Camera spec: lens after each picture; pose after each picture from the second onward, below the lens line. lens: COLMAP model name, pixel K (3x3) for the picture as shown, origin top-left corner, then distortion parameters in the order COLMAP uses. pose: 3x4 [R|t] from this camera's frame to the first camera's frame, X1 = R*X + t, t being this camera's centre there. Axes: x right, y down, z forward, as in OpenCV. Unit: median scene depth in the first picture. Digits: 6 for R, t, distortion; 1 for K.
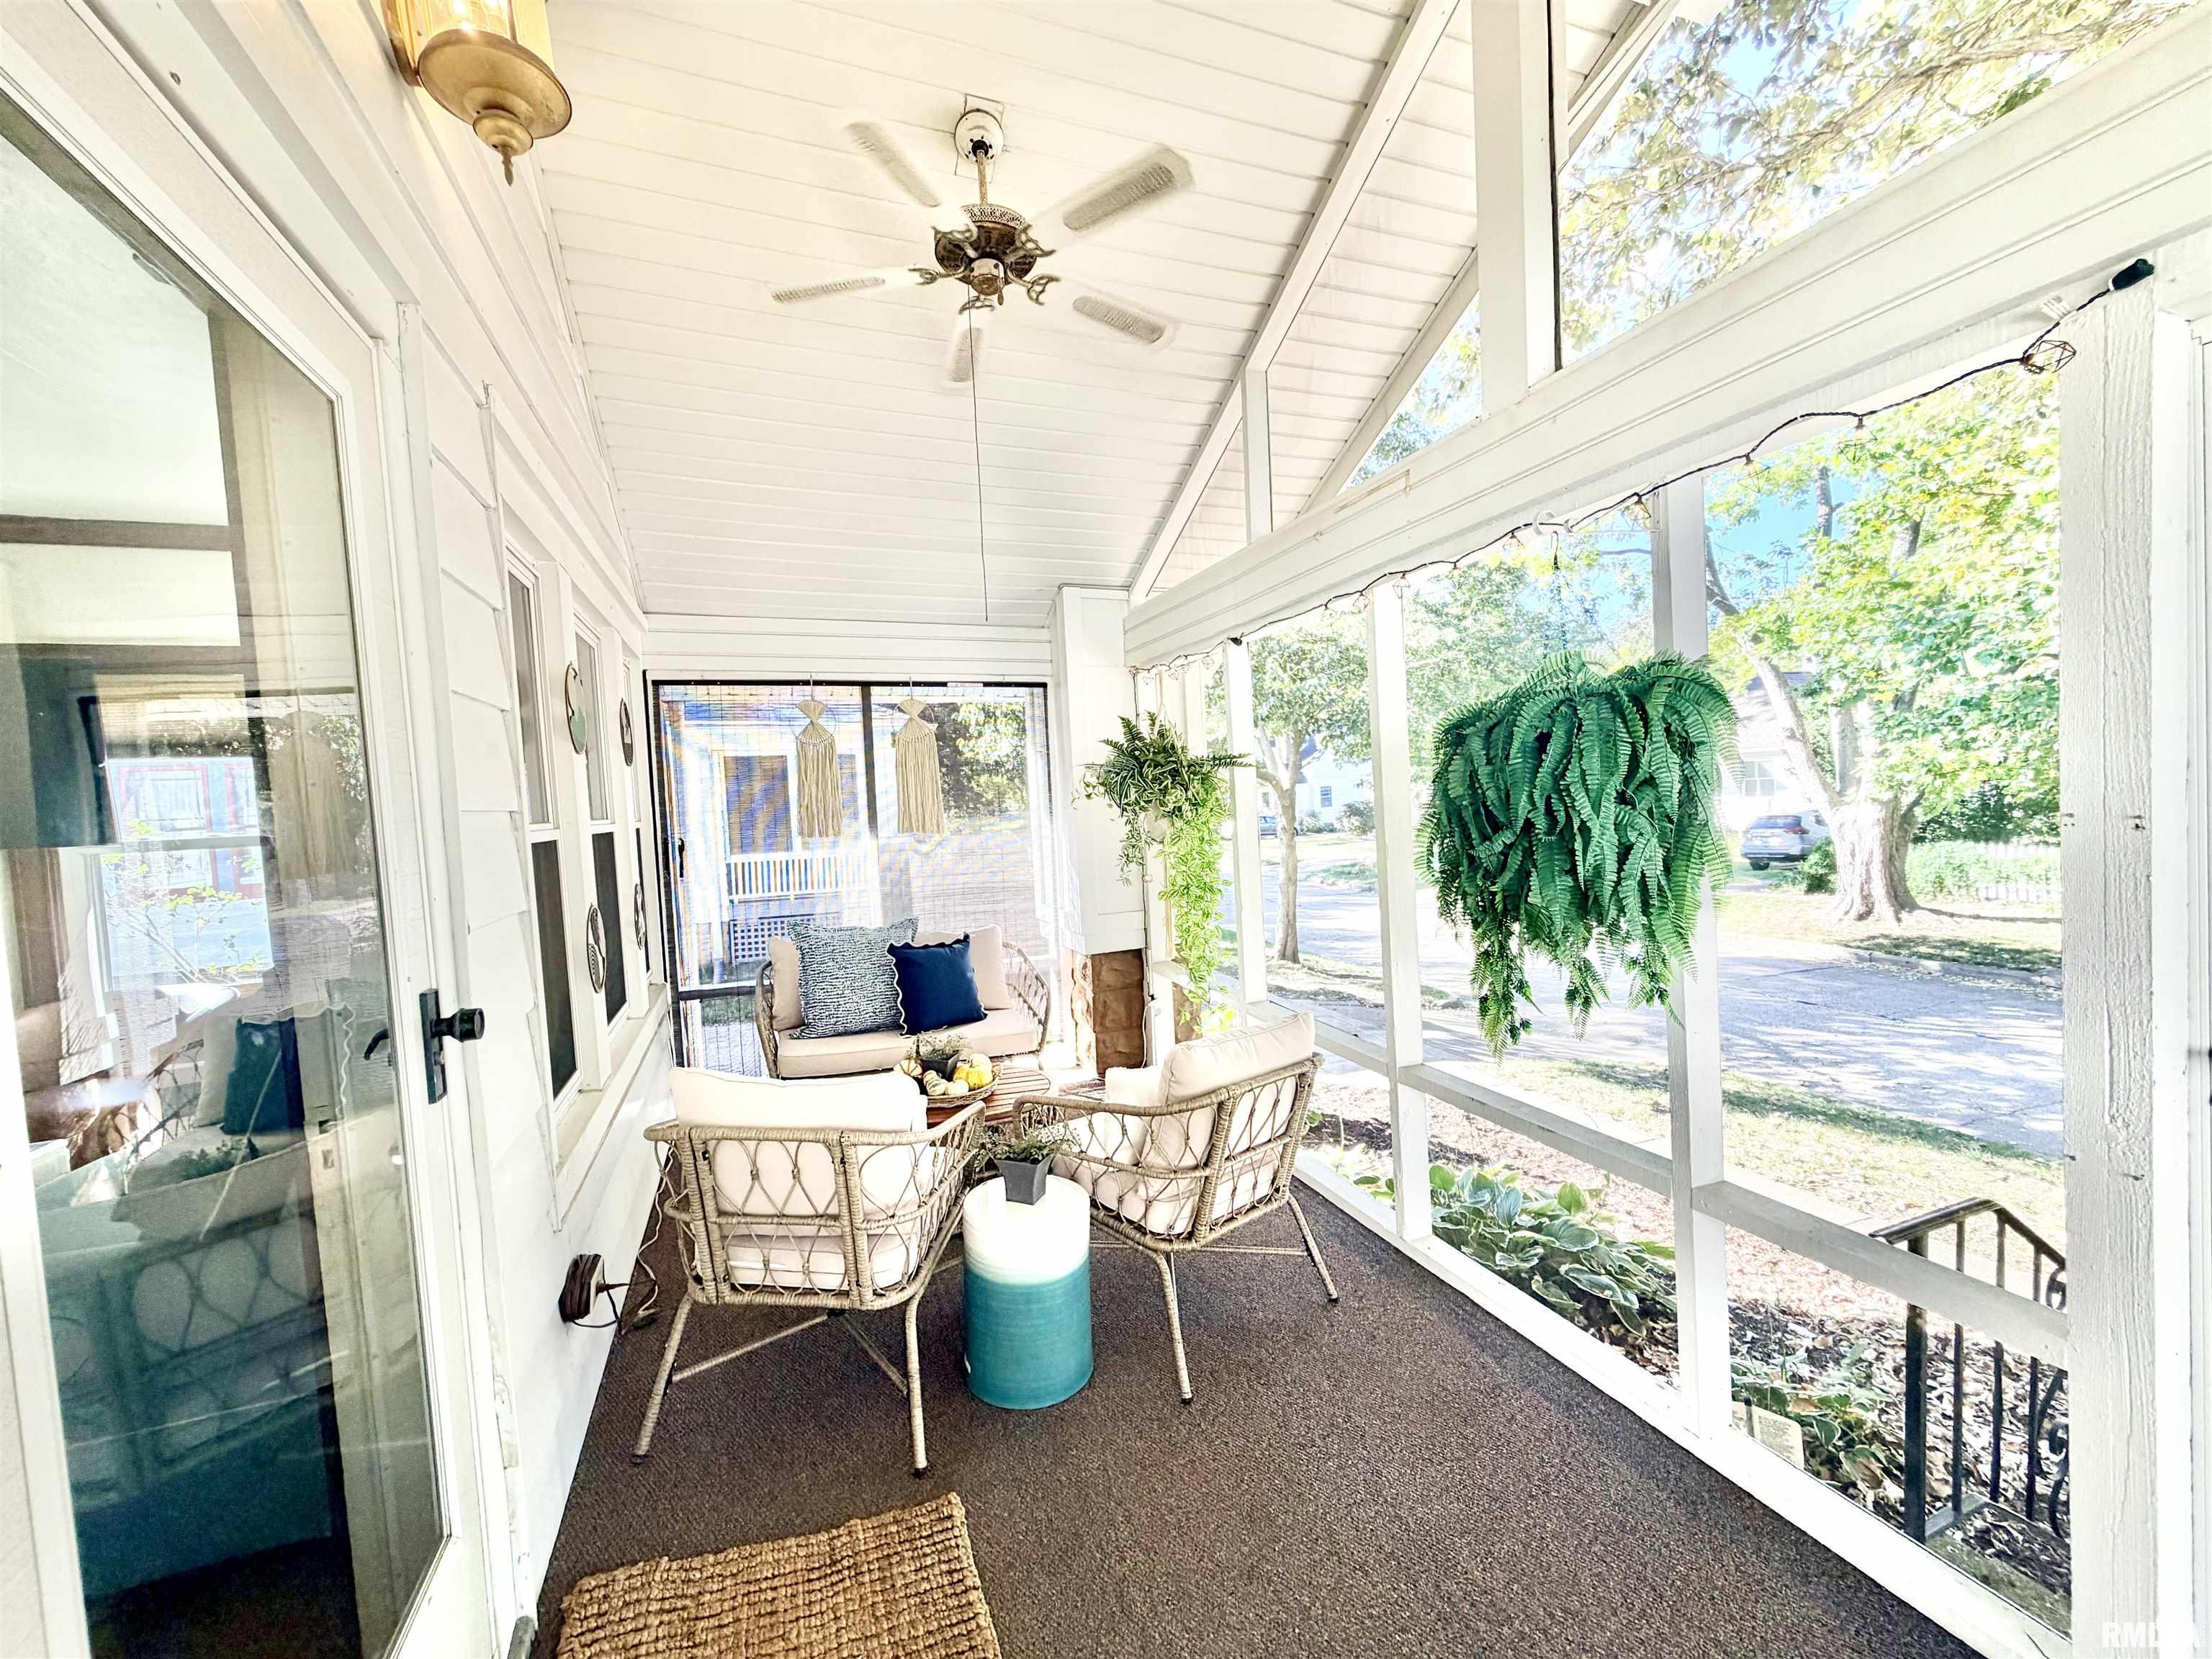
lens RADIAL K [[883.5, 0, 1099.0], [0, 883.5, 832.1], [0, 0, 1]] dist [0.001515, -0.000028]
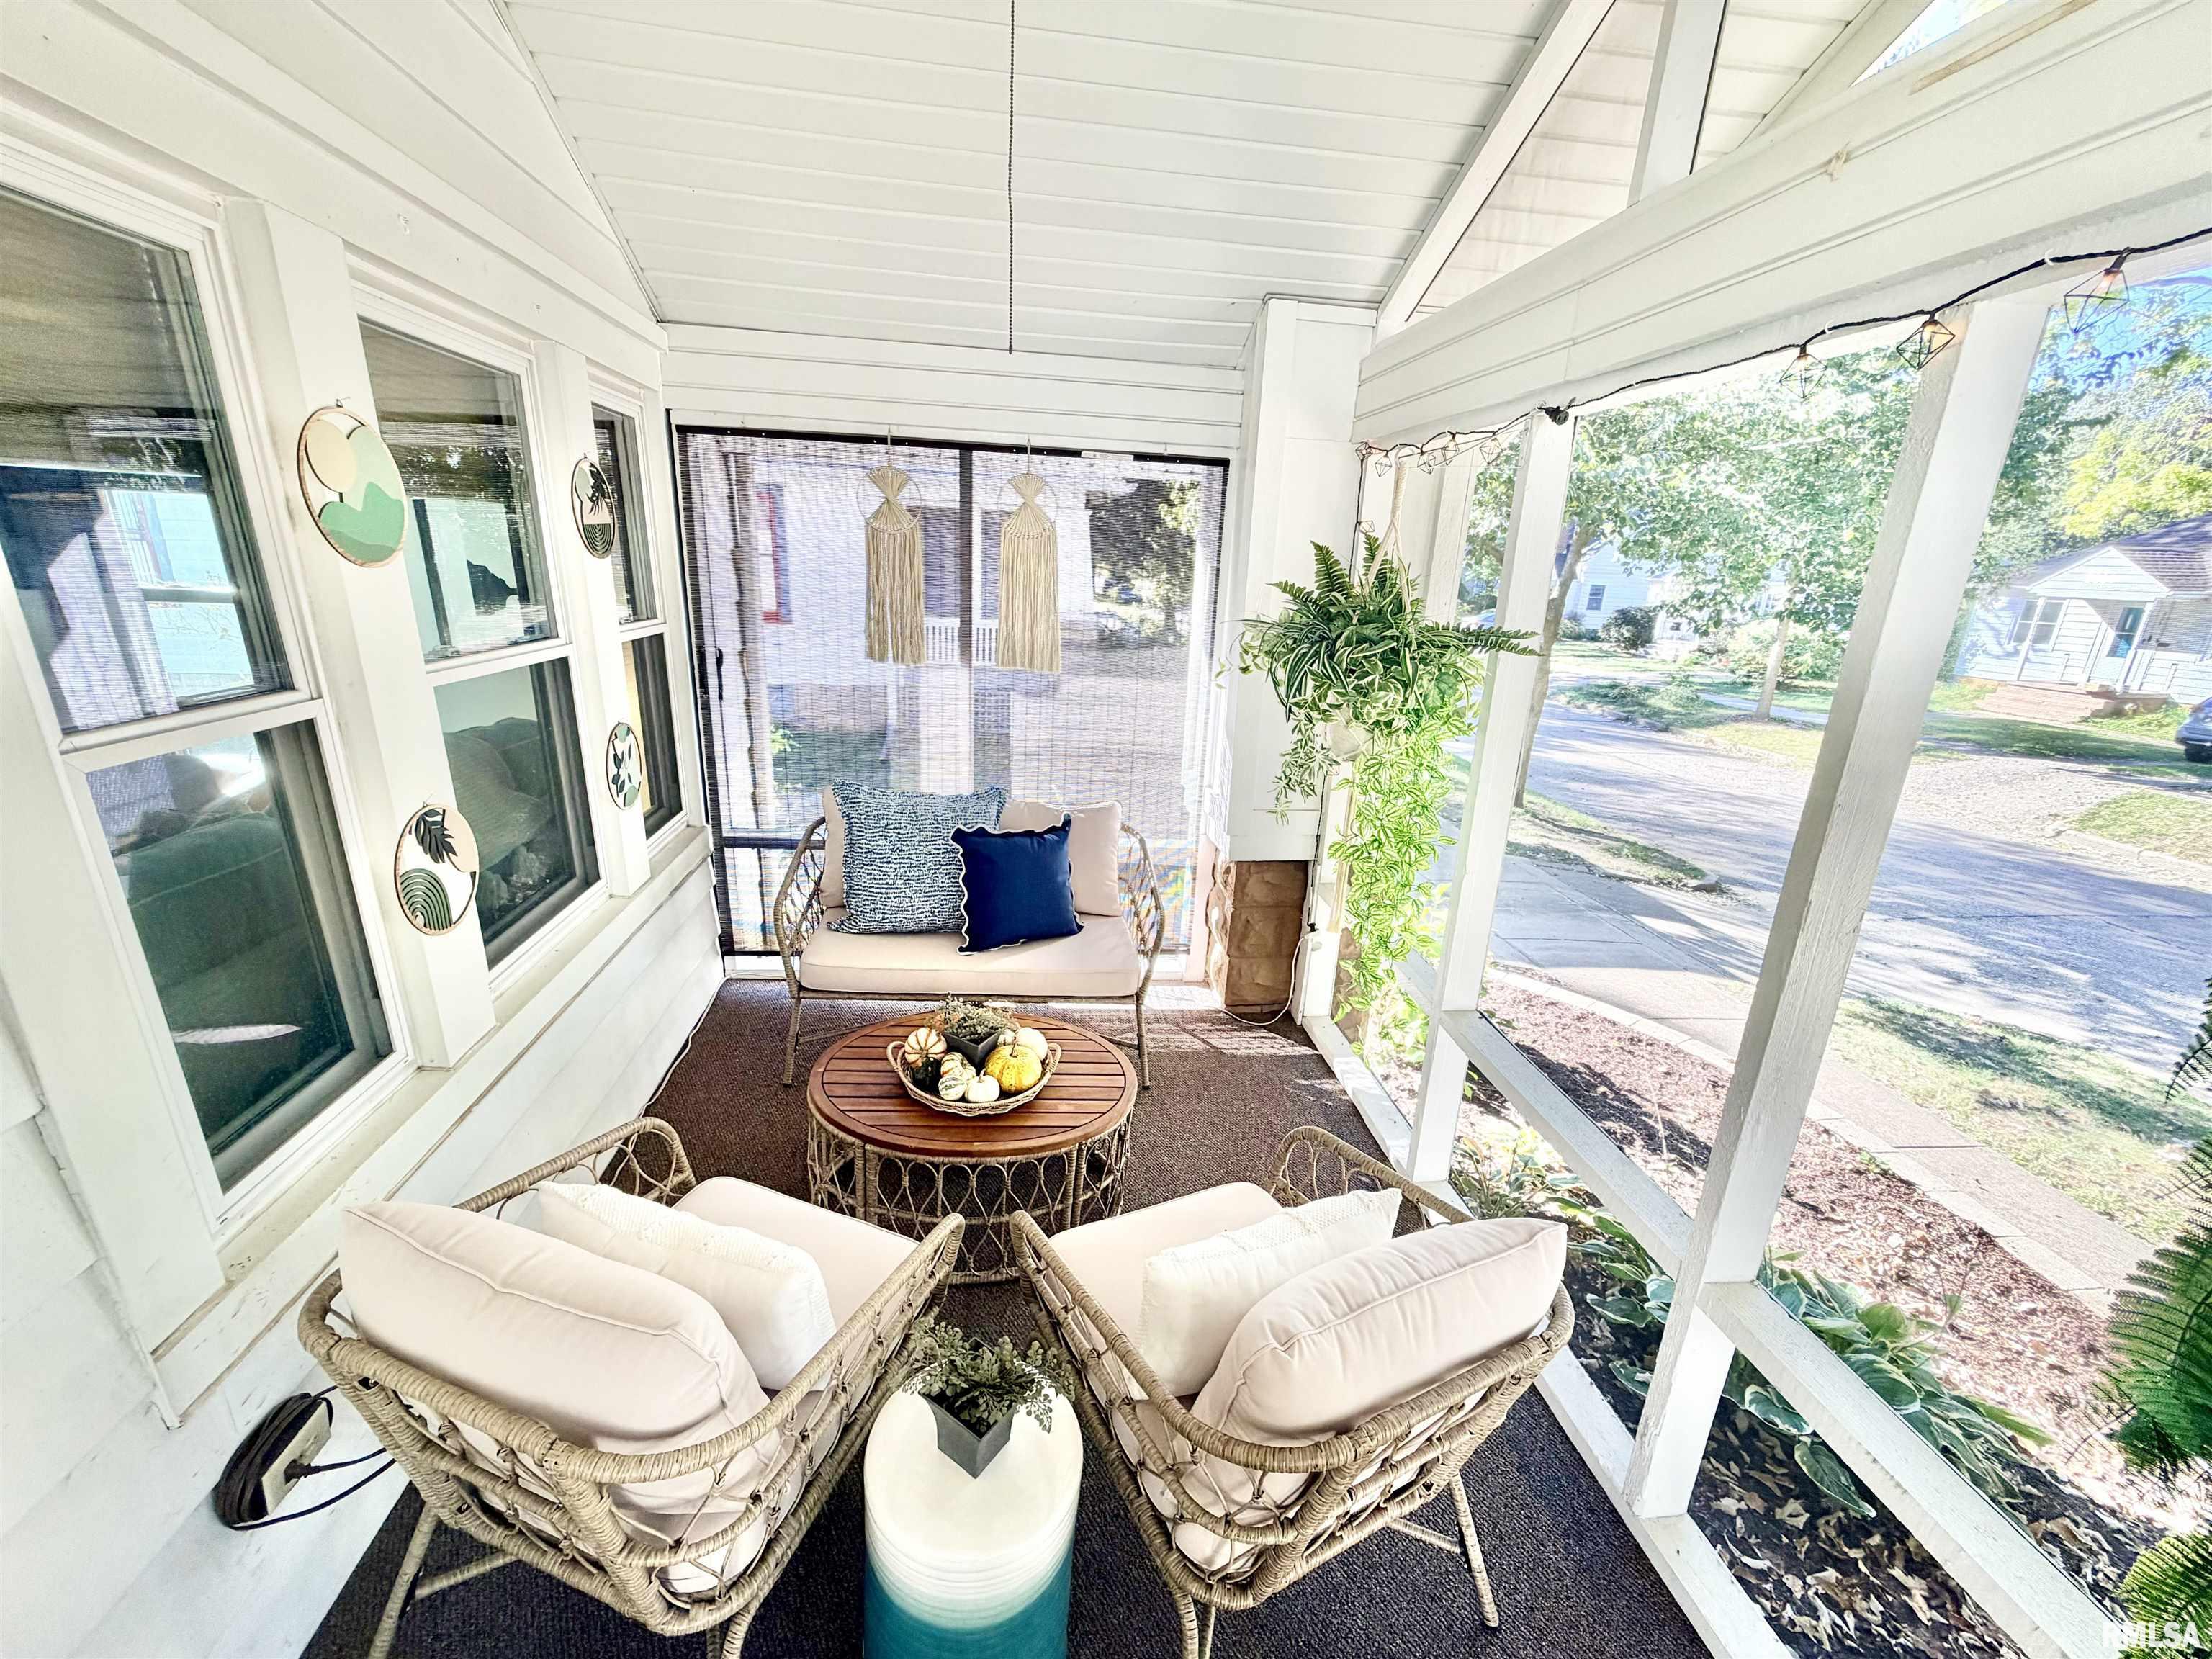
lens RADIAL K [[883.5, 0, 1099.0], [0, 883.5, 832.1], [0, 0, 1]] dist [0.001515, -0.000028]
pose [[0.966502, 0.153865, -0.205423, 0.028389], [-0.095651, 0.958654, 0.268018, -0.071976], [0.238168, -0.239391, 0.941259, 0.291869]]
